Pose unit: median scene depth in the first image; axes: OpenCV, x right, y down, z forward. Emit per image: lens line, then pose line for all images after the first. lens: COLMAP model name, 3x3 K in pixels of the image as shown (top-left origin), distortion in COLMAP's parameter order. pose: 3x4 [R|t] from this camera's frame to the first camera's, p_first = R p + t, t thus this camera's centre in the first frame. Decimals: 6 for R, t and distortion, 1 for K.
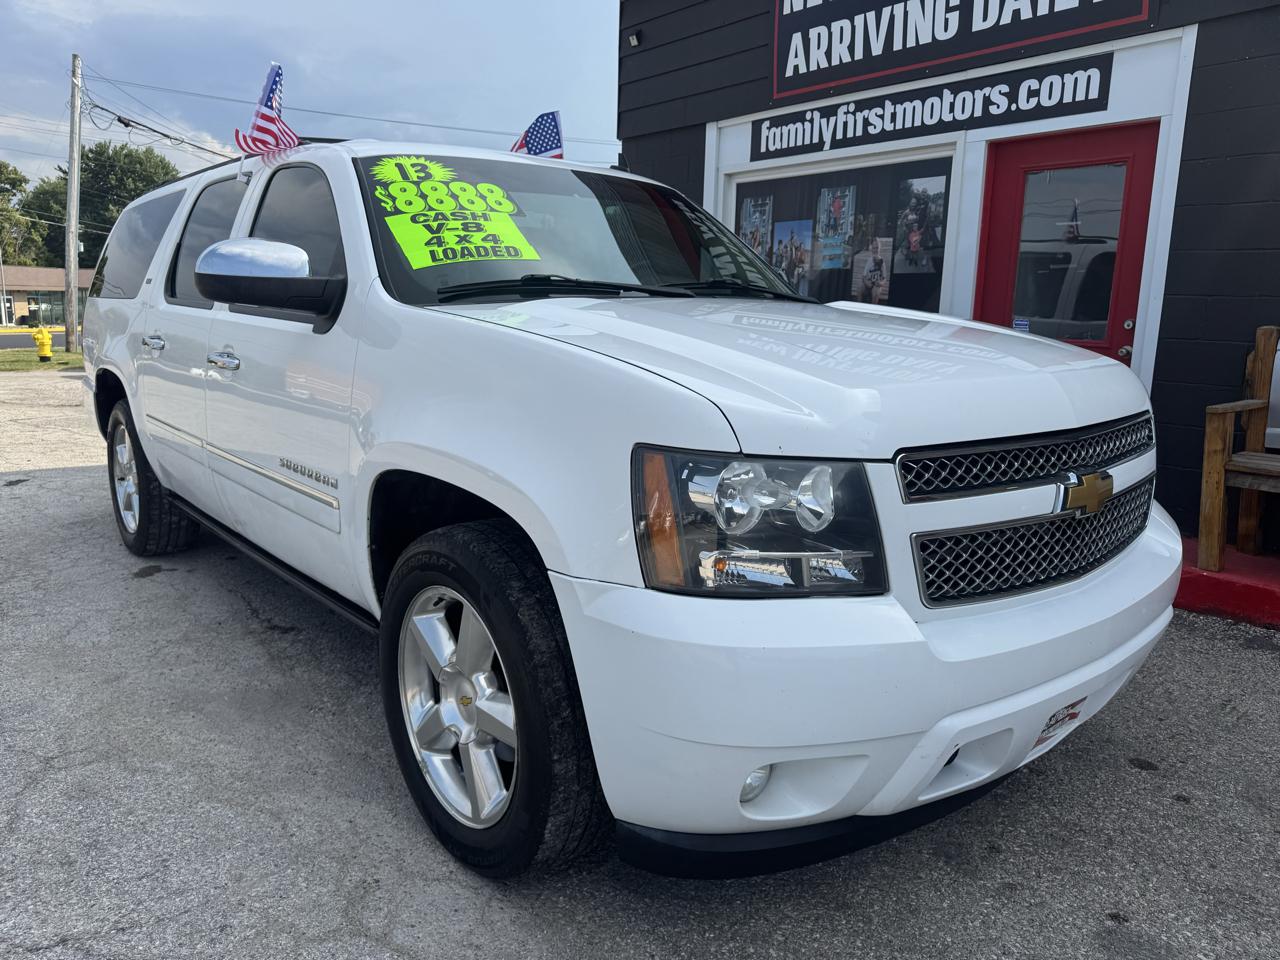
lens RADIAL K [[928.7, 0, 640.5], [0, 928.7, 481.4], [0, 0, 1]] dist [0.011437, -0.017033]
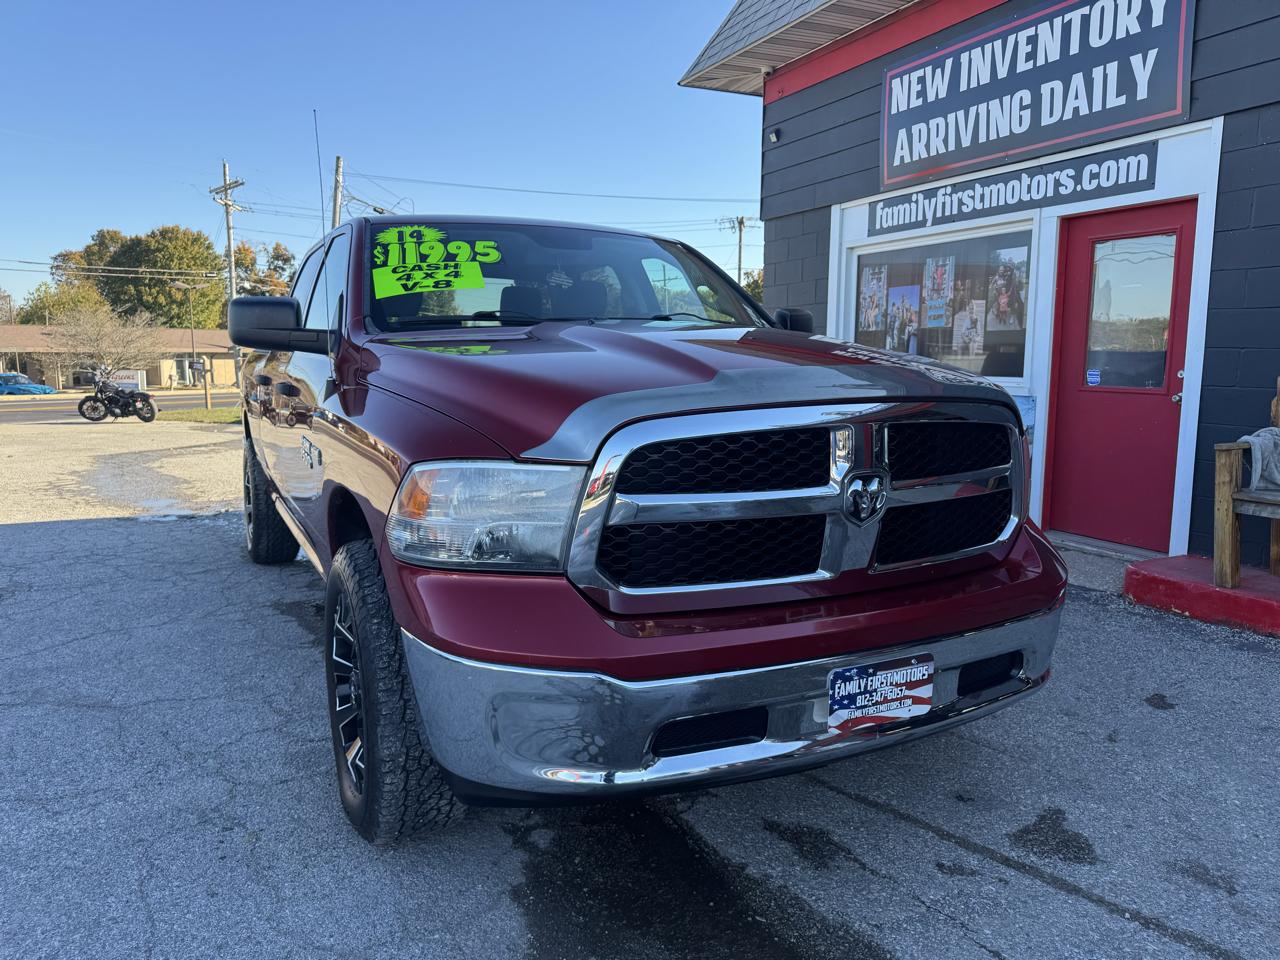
lens RADIAL K [[928.7, 0, 630.2], [0, 928.7, 476.7], [0, 0, 1]] dist [0.011437, -0.017033]
pose [[0.974298, 0.009332, -0.225071, 0.108531], [-0.022289, 0.998232, -0.055095, 0.027693], [0.224159, 0.058695, 0.972783, -0.200795]]
